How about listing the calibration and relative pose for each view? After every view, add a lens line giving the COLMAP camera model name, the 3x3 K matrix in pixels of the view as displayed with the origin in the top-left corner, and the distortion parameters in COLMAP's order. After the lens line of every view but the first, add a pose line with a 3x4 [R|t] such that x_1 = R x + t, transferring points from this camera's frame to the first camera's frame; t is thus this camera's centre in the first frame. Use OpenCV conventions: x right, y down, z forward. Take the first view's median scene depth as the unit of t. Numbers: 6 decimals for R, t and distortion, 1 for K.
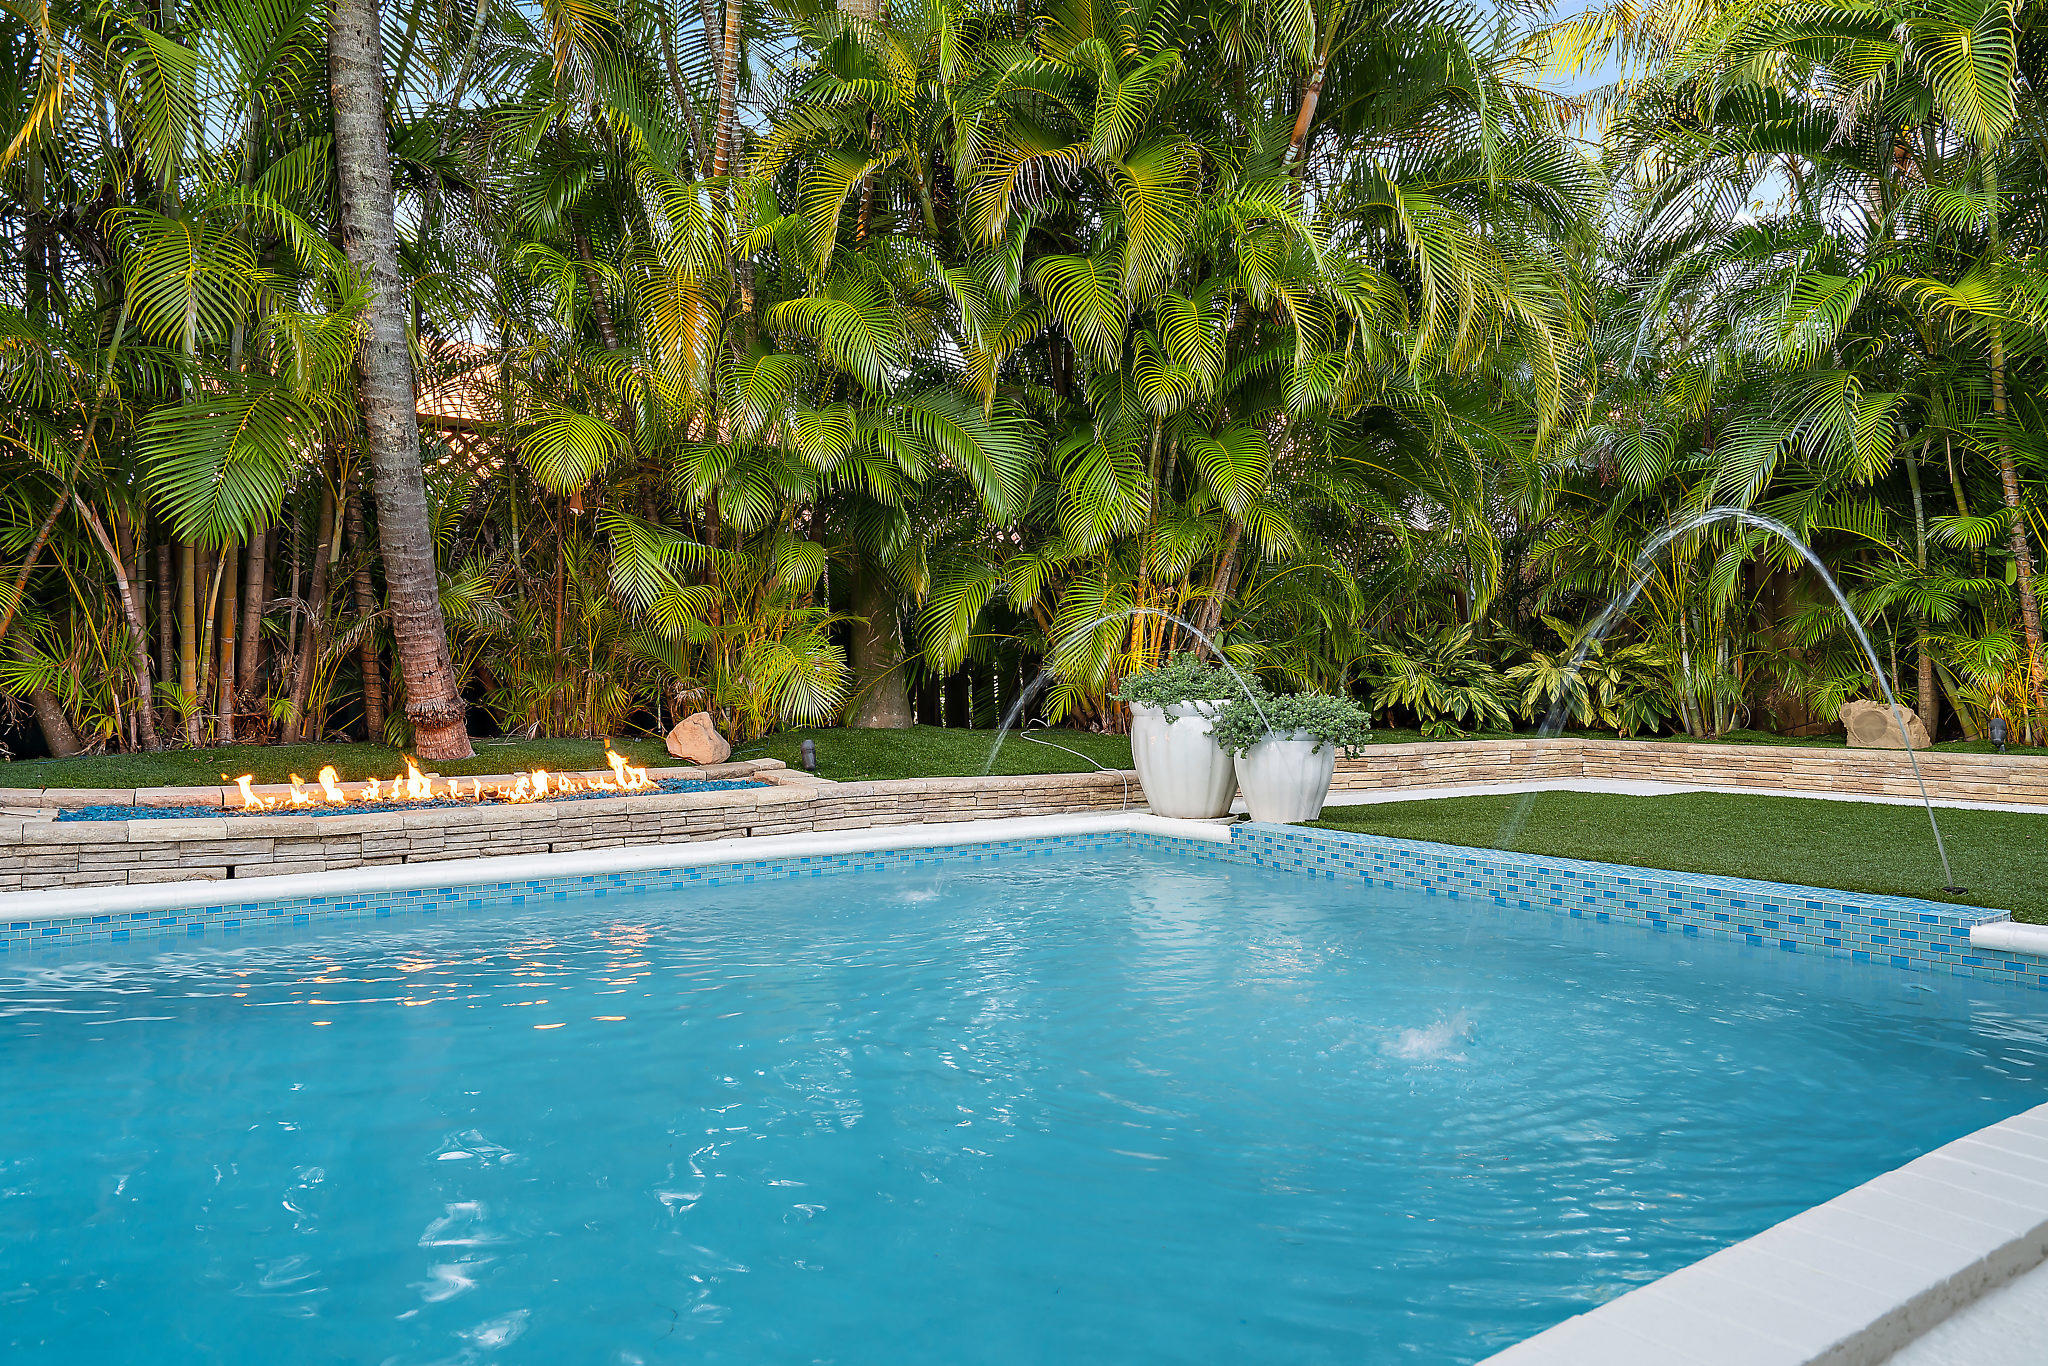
lens RADIAL K [[1346.8, 0, 1024.5], [0, 1346.8, 688.8], [0, 0, 1]] dist [-0.001167, -0.000712]
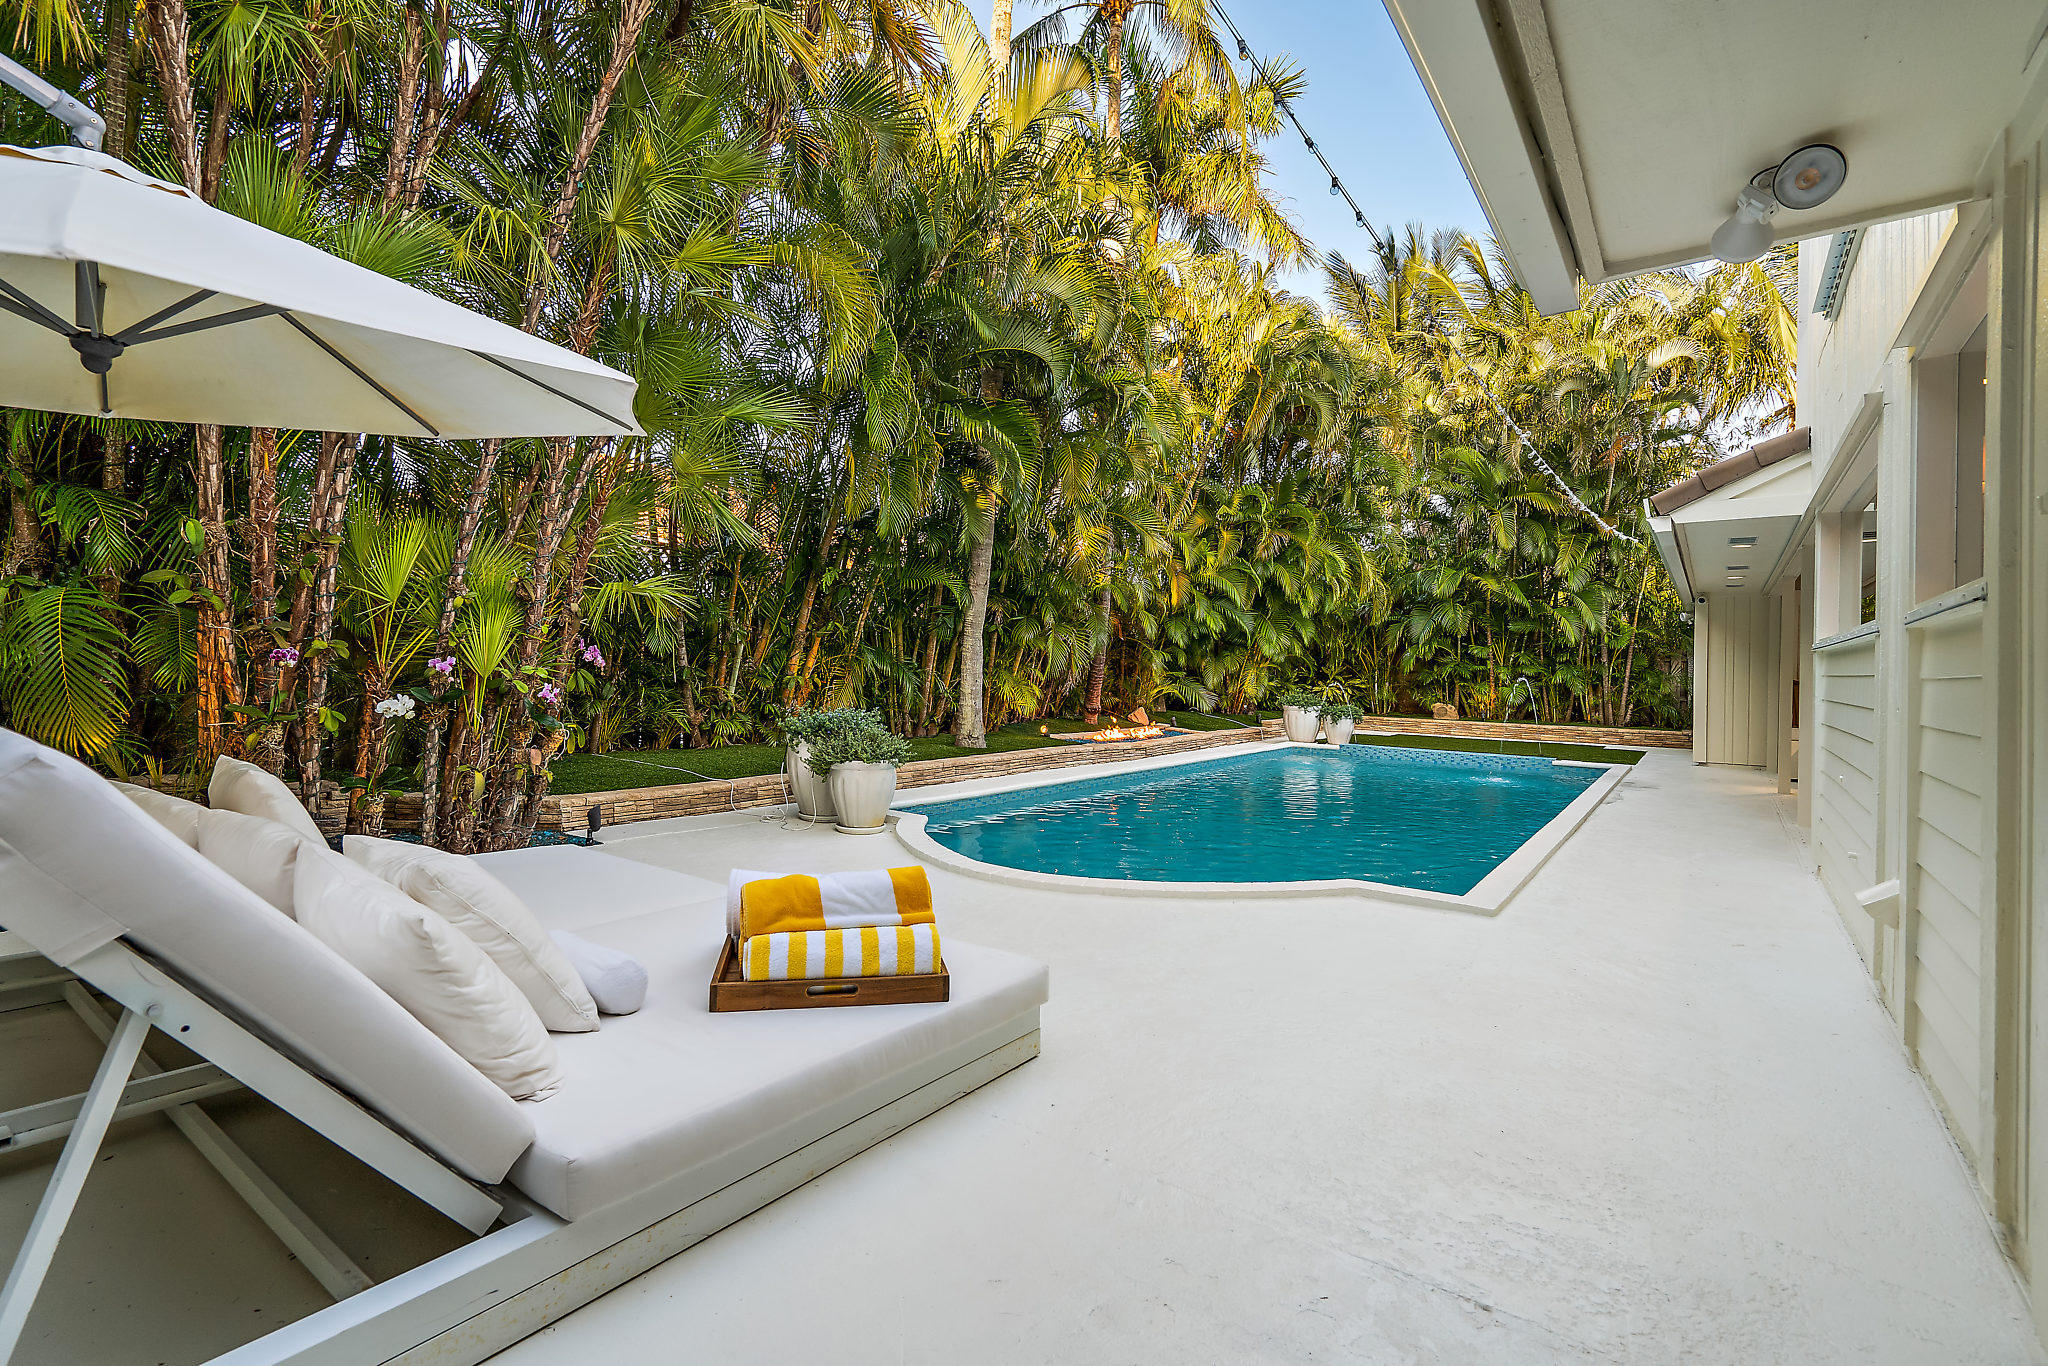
lens RADIAL K [[946.3, 0, 1023.5], [0, 946.3, 673.4], [0, 0, 1]] dist [-0.001757, -0.000013]
pose [[0.936377, 0.013112, 0.350751, -1.168074], [-0.014220, 0.999899, 0.000583, -0.053581], [-0.350707, -0.005533, 0.936469, -0.759812]]
